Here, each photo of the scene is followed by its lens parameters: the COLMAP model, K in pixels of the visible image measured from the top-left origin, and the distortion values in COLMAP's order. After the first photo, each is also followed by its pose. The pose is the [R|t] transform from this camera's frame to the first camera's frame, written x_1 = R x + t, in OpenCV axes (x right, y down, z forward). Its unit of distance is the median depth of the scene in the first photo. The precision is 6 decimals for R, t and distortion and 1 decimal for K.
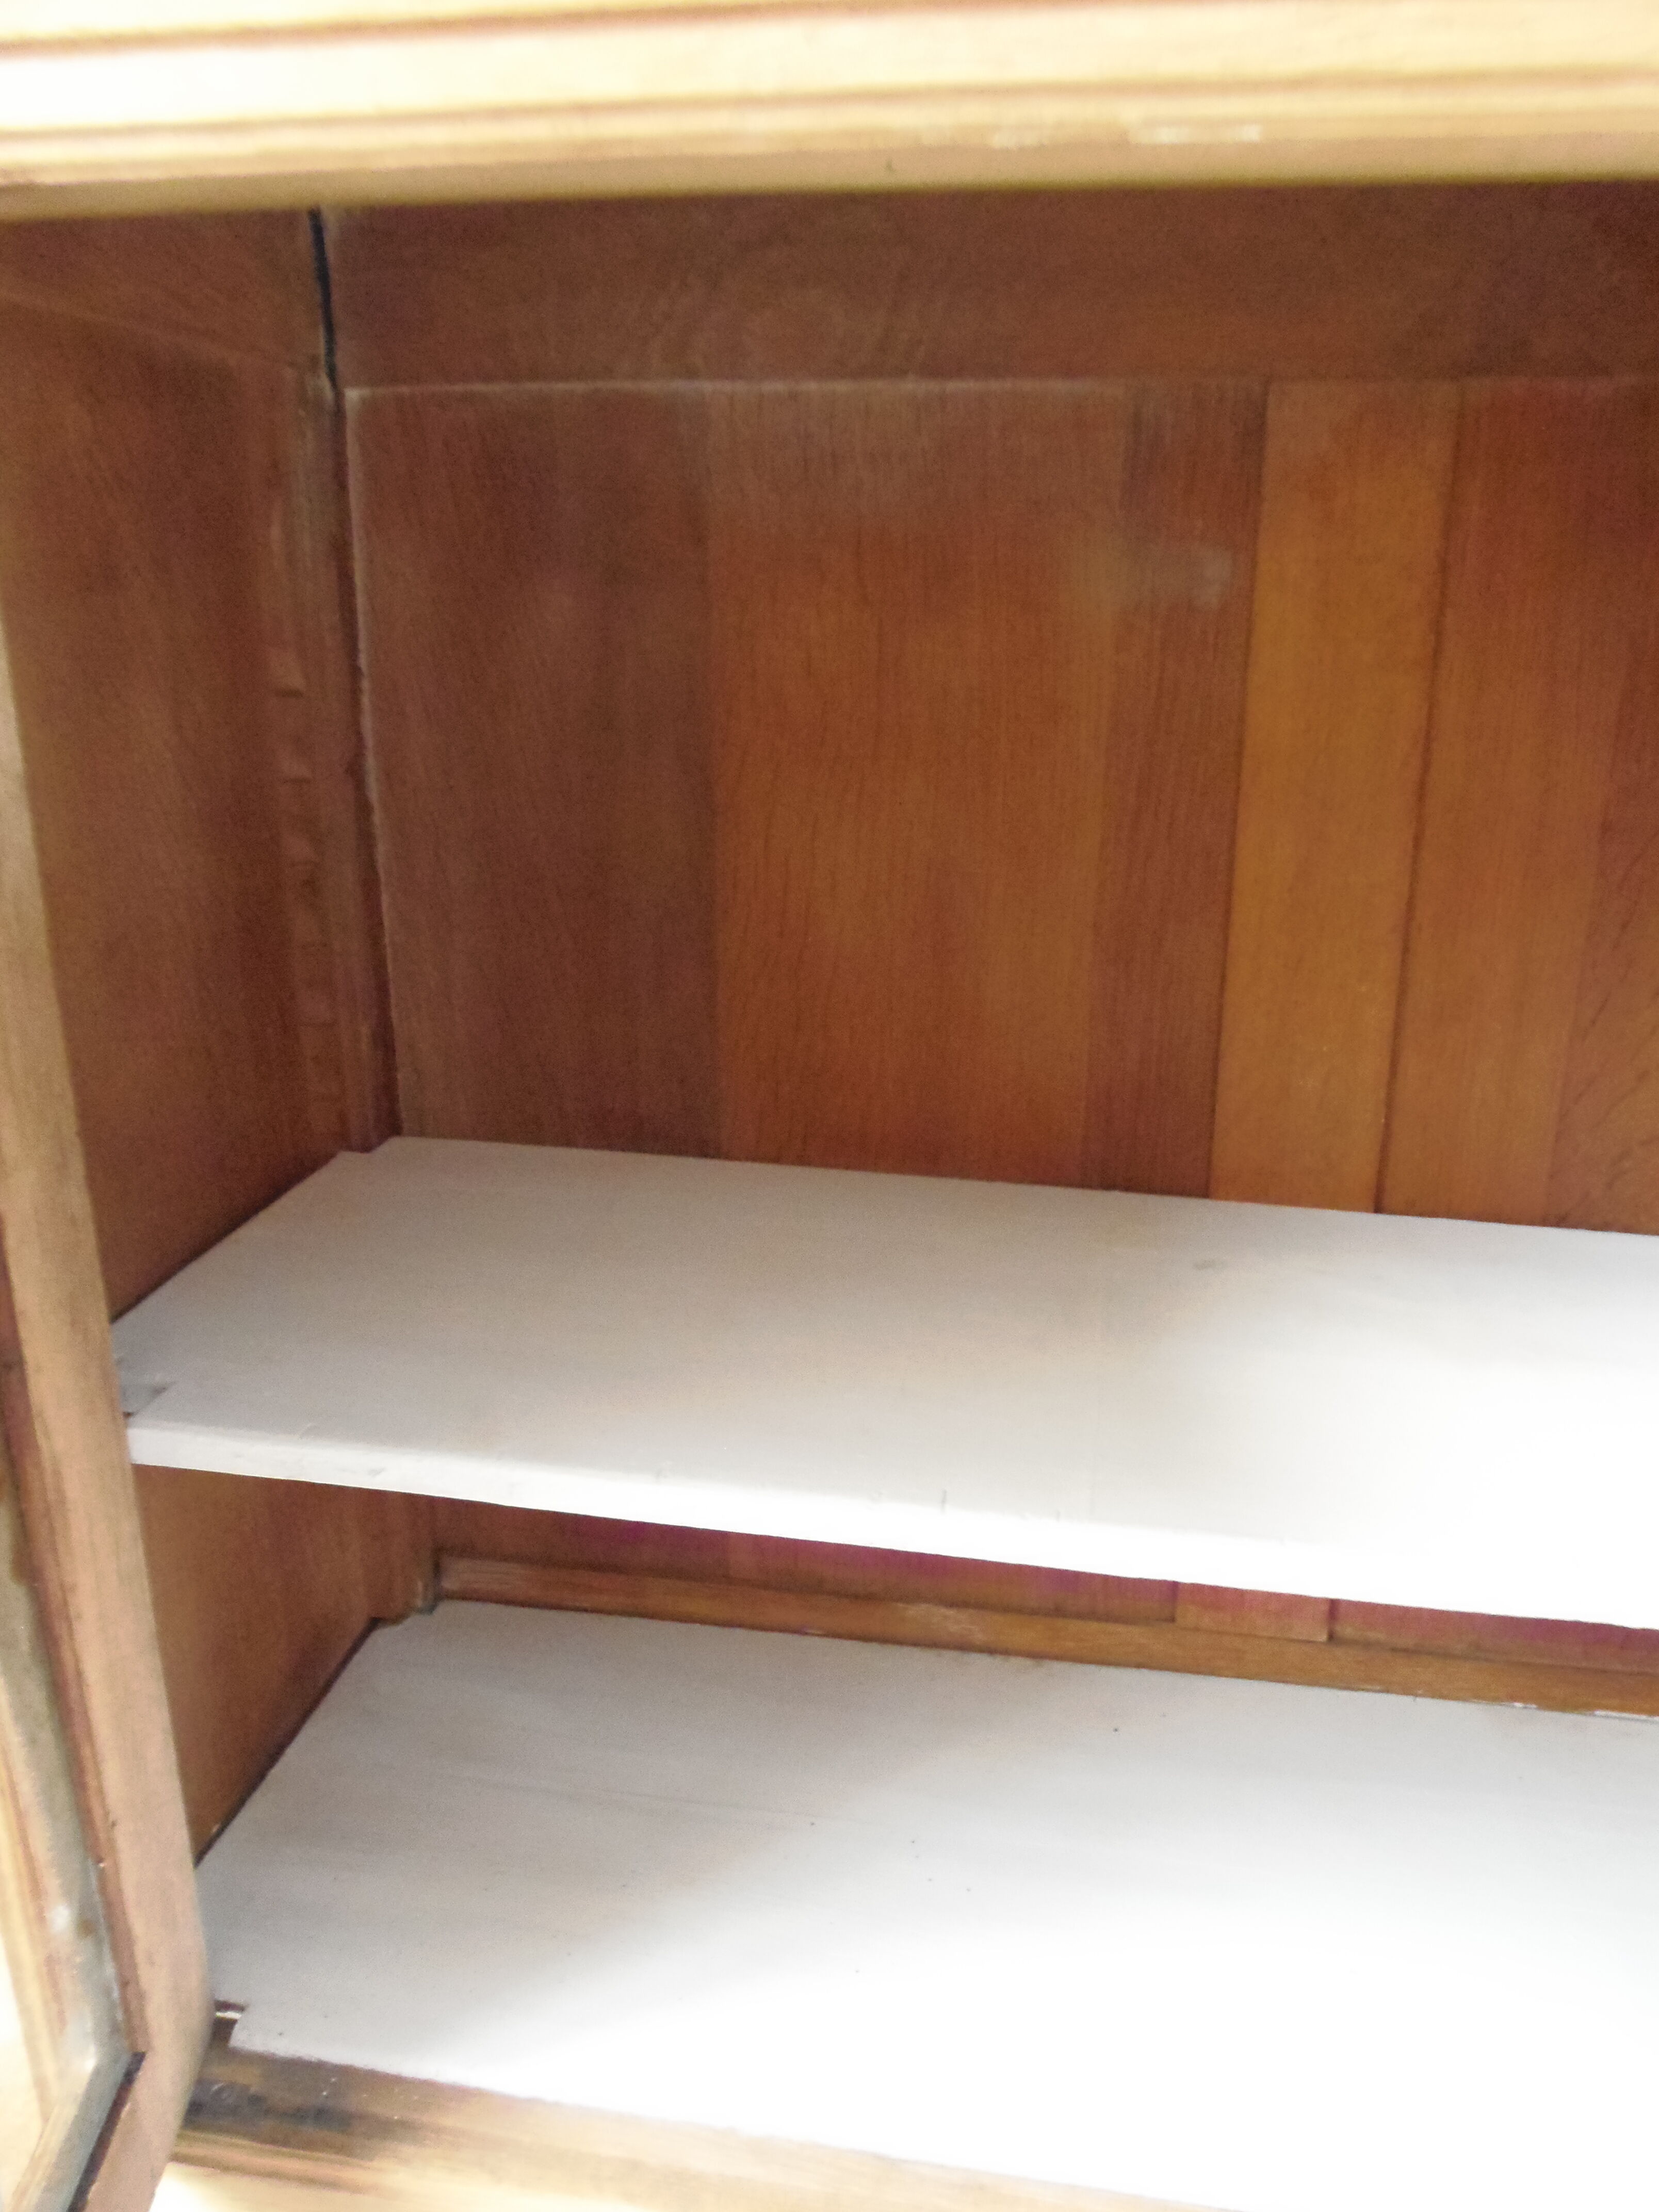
lens RADIAL K [[1637.9, 0, 851.1], [0, 1637.9, 1144.1], [0, 0, 1]] dist [-0.013722, 0.004524]
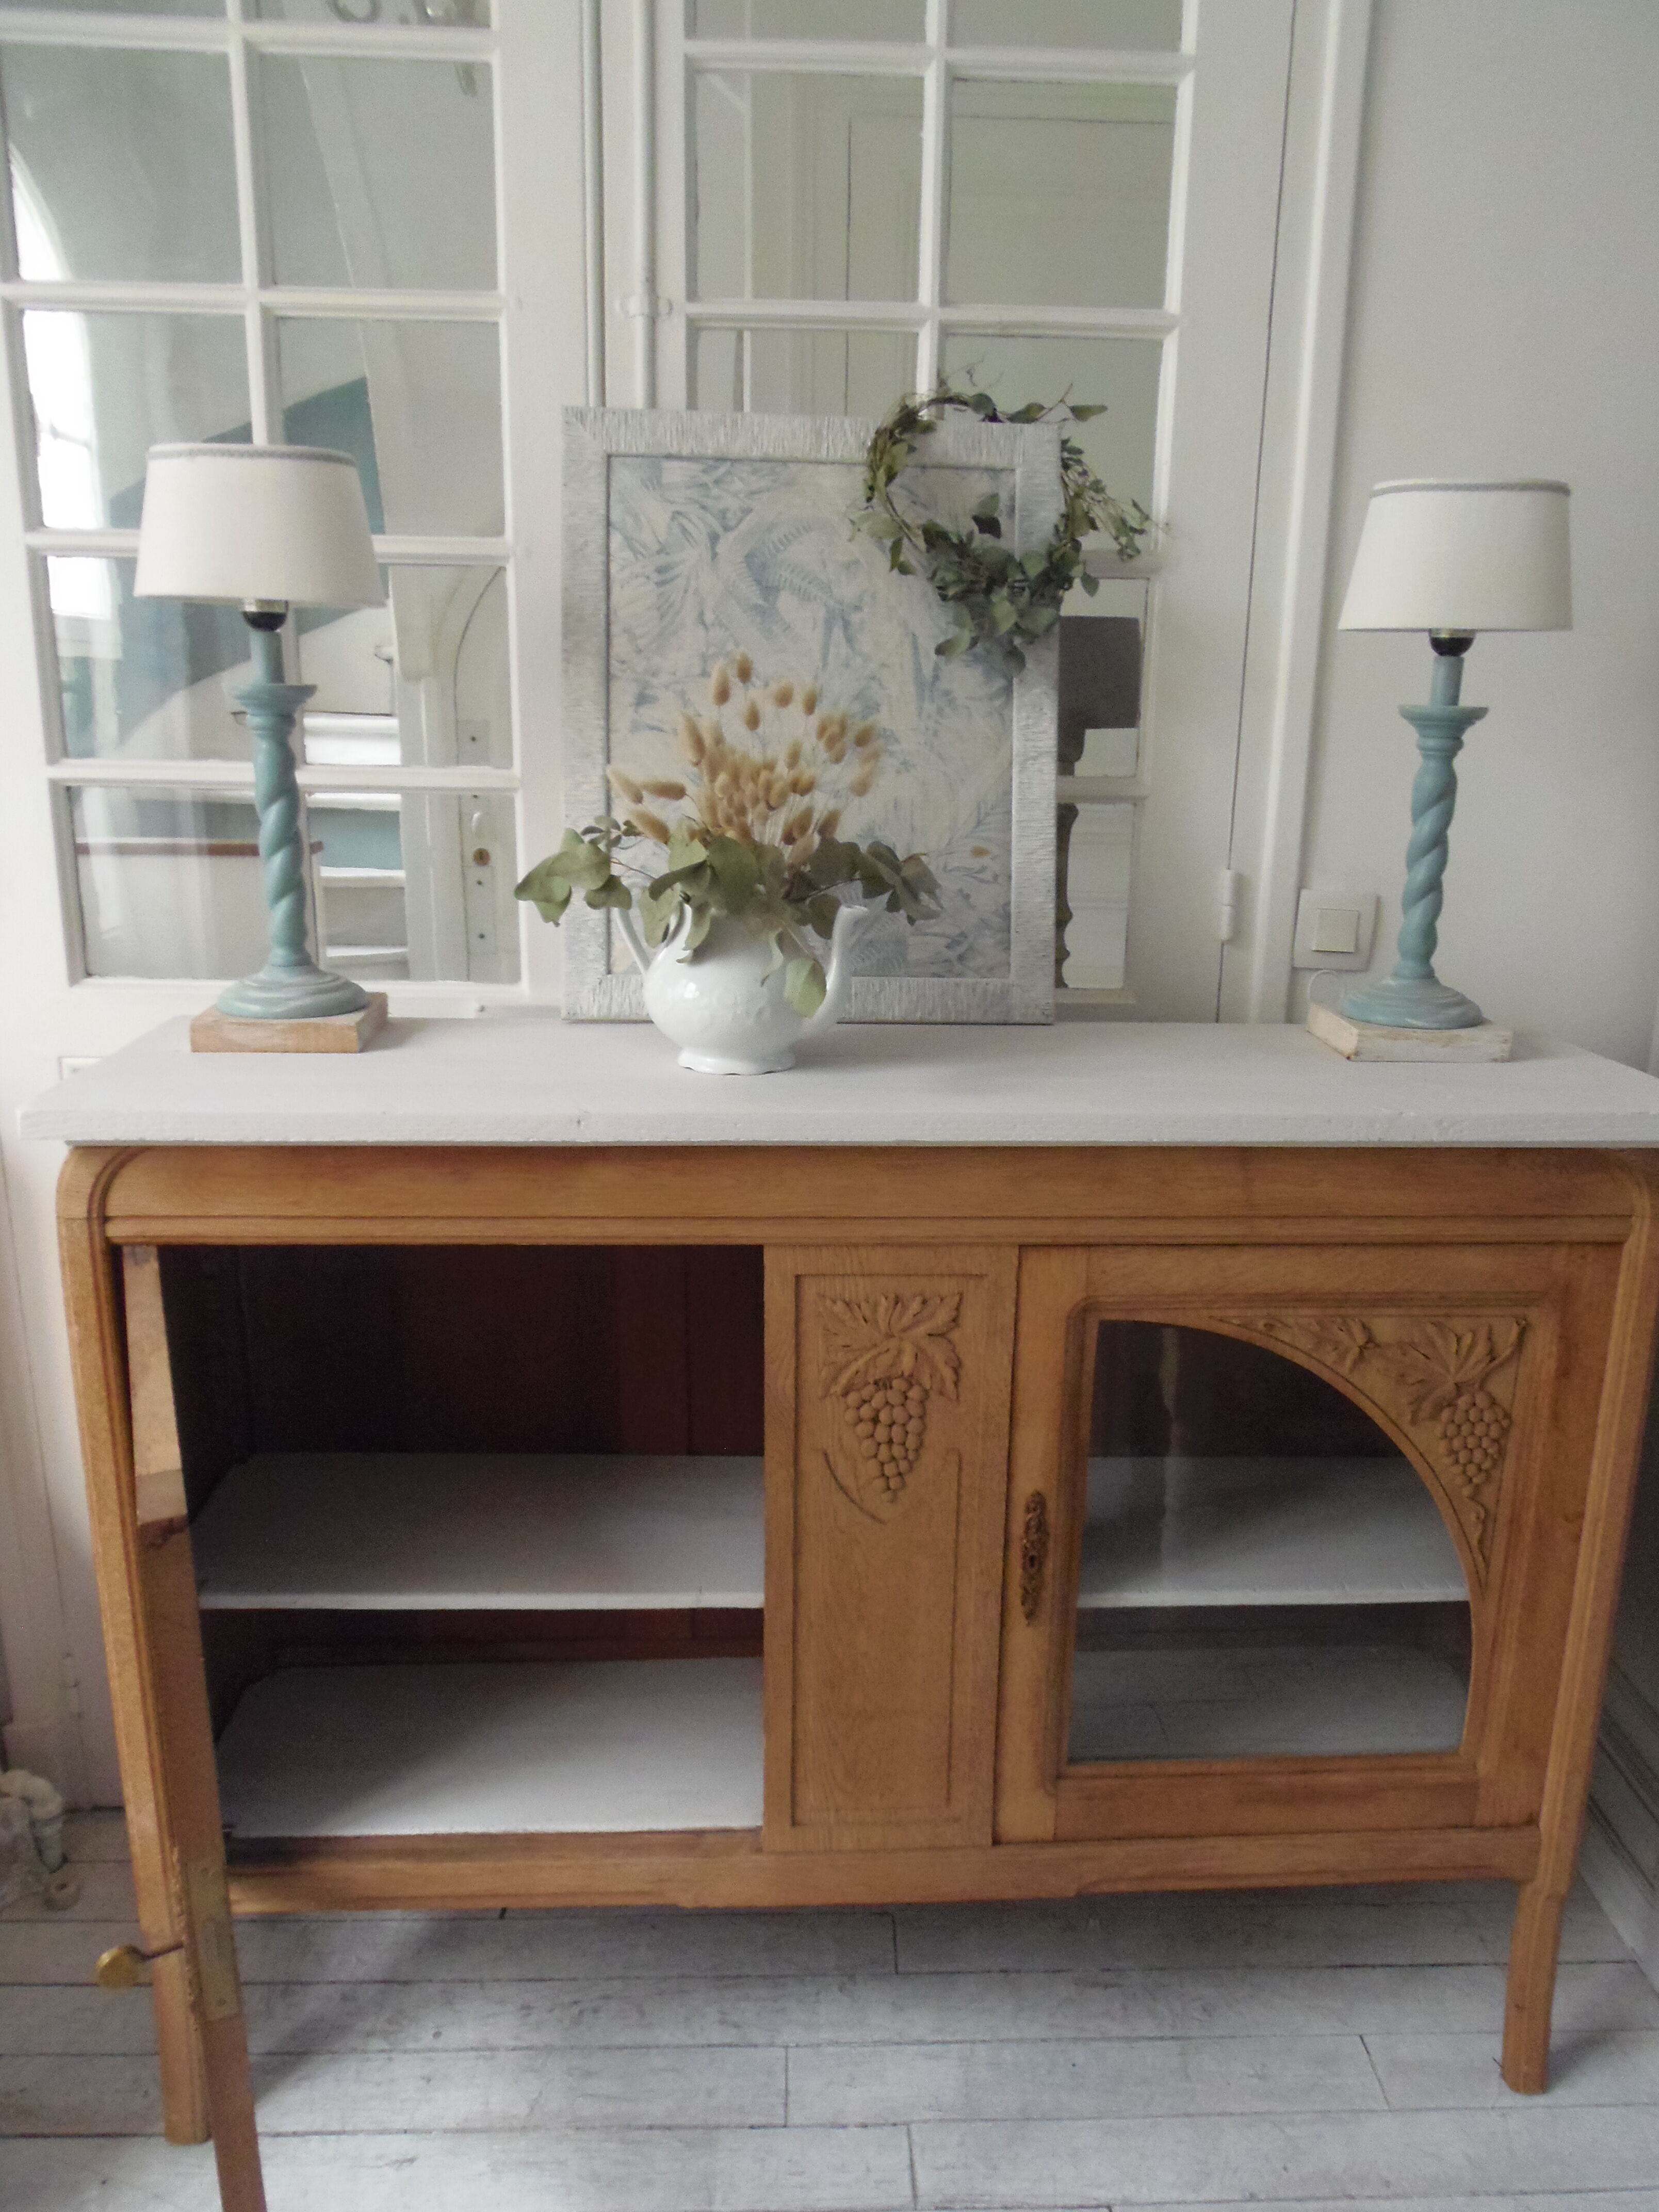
lens RADIAL K [[1637.9, 0, 864.8], [0, 1637.9, 1119.3], [0, 0, 1]] dist [-0.013722, 0.004524]
pose [[0.972467, -0.053491, 0.226819, 0.051679], [0.068261, 0.995993, -0.057775, -0.295073], [-0.222820, 0.071667, 0.972222, -1.482729]]
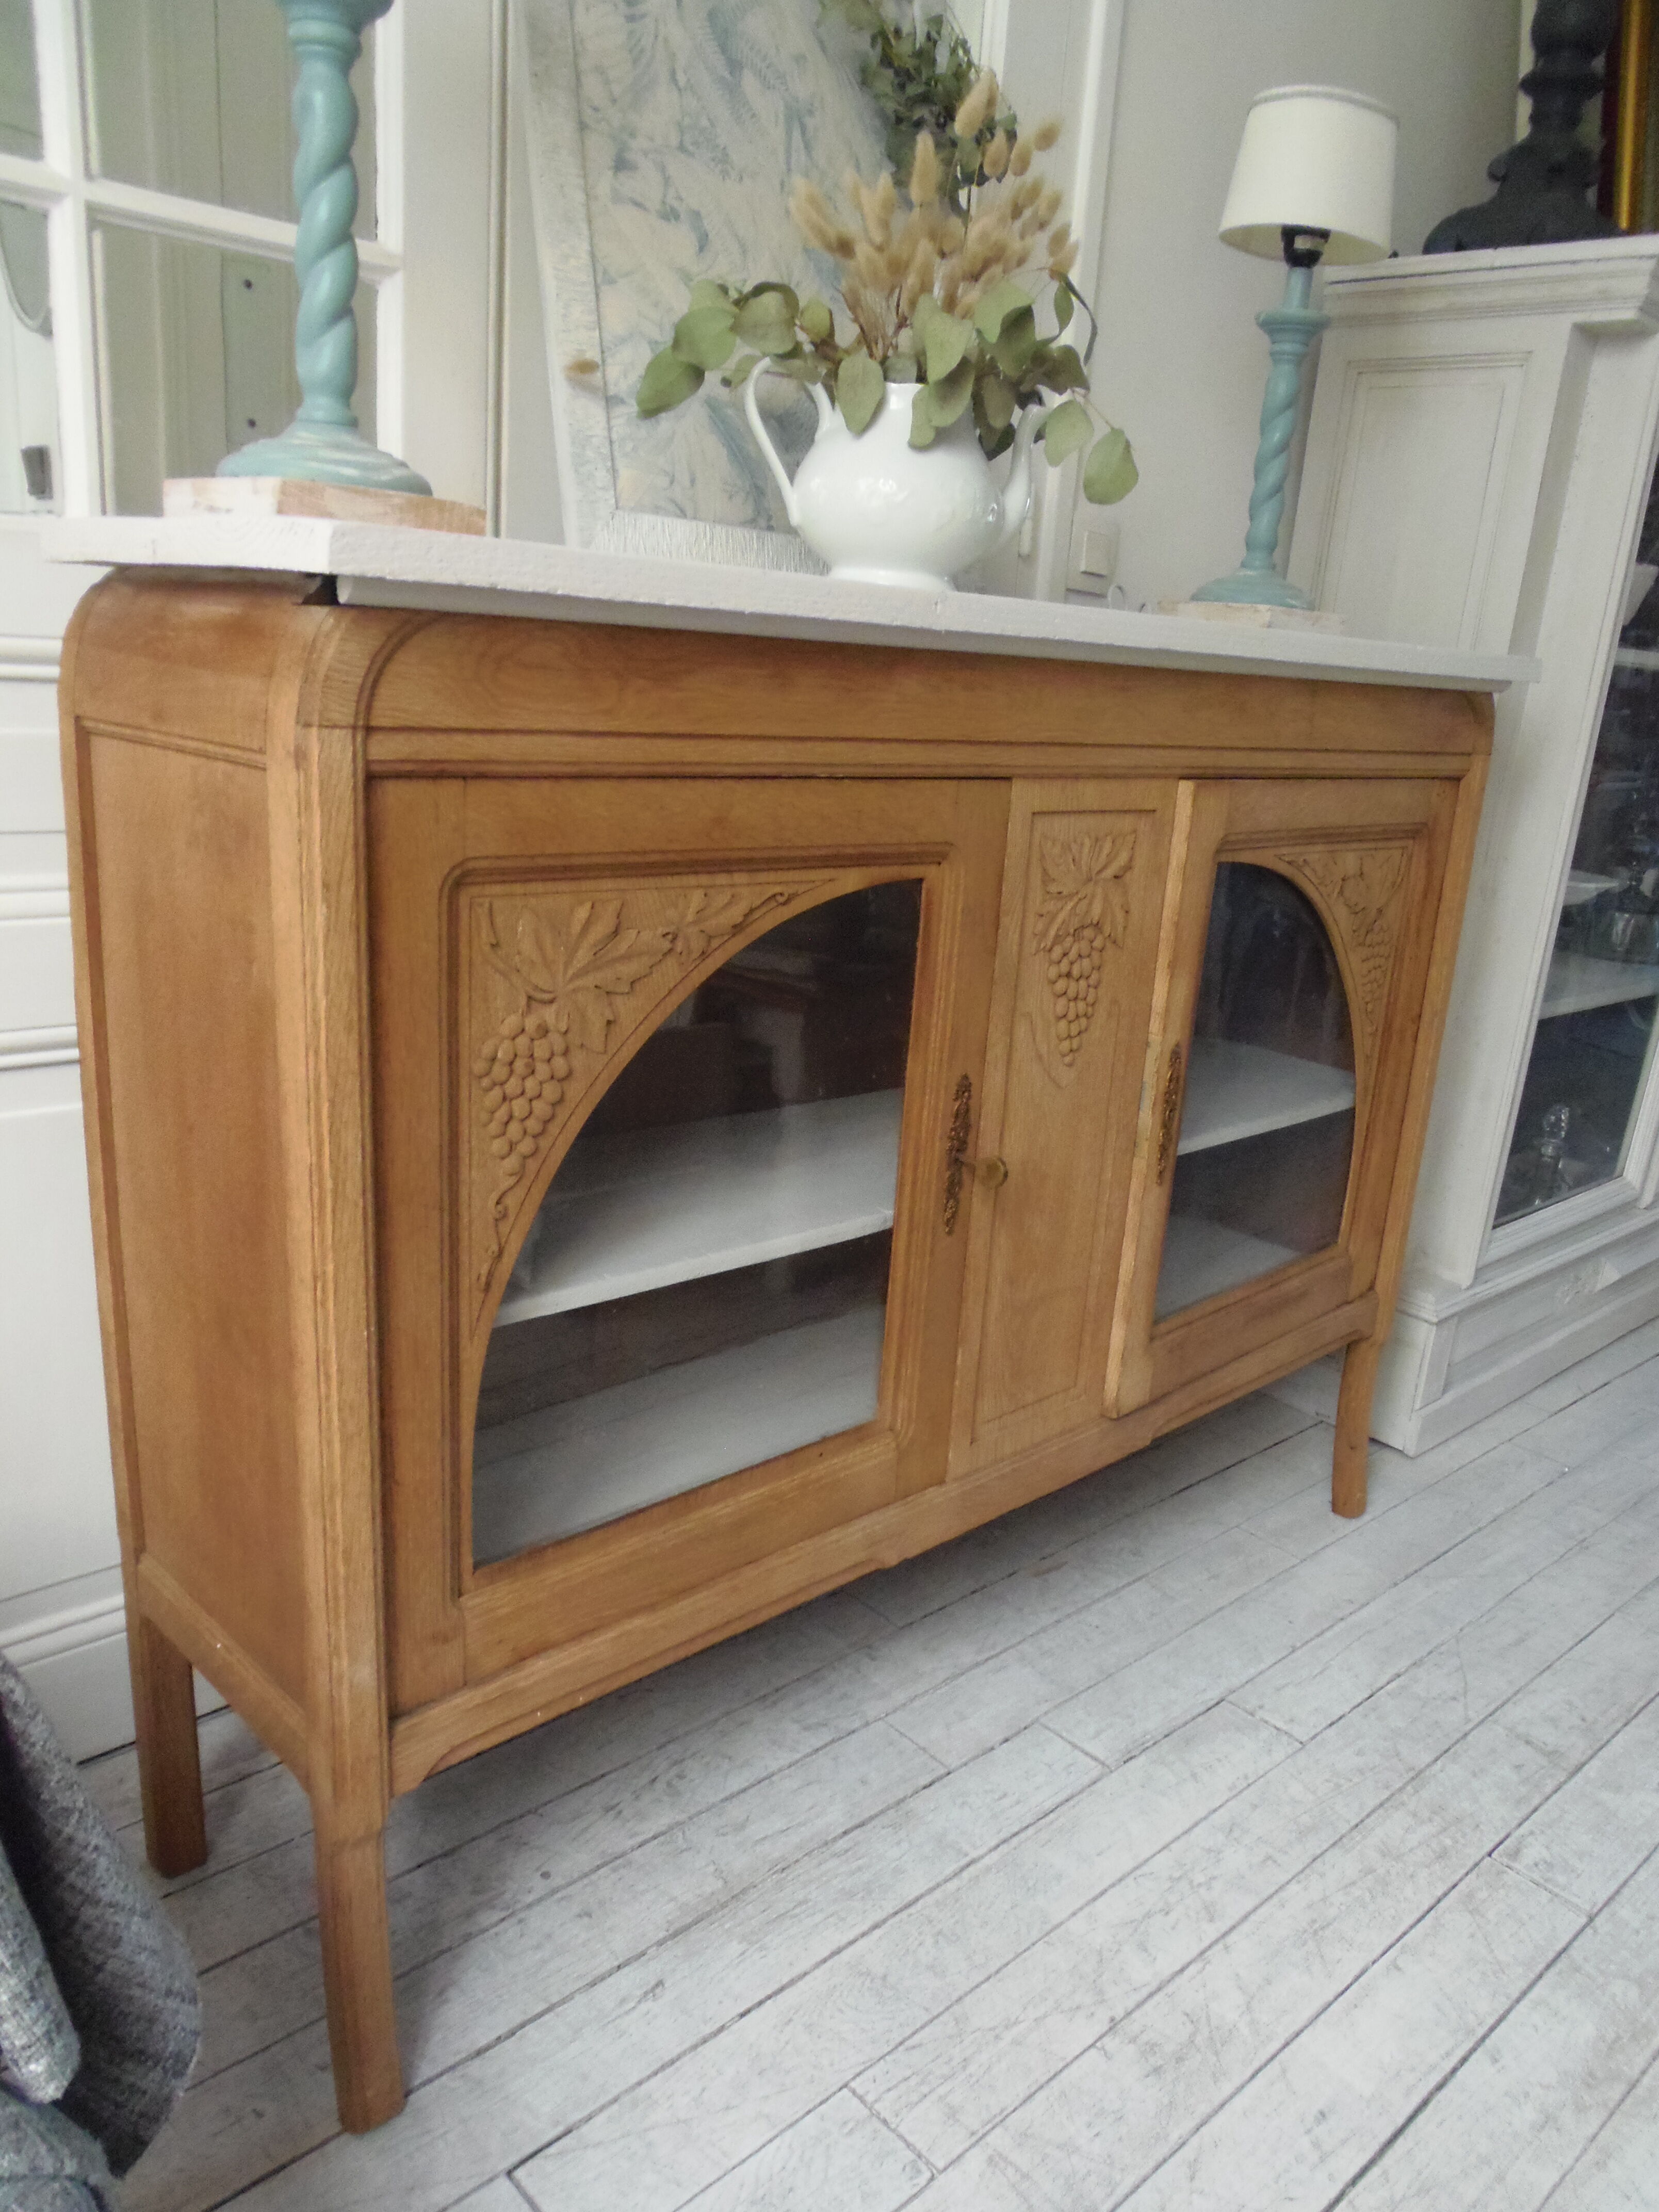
lens RADIAL K [[1637.9, 0, 852.7], [0, 1637.9, 1111.6], [0, 0, 1]] dist [-0.013722, 0.004524]
pose [[0.585850, -0.192452, 0.787237, -1.171341], [0.194822, 0.976353, 0.093700, -0.117154], [-0.786654, 0.098477, 0.609490, -0.469018]]
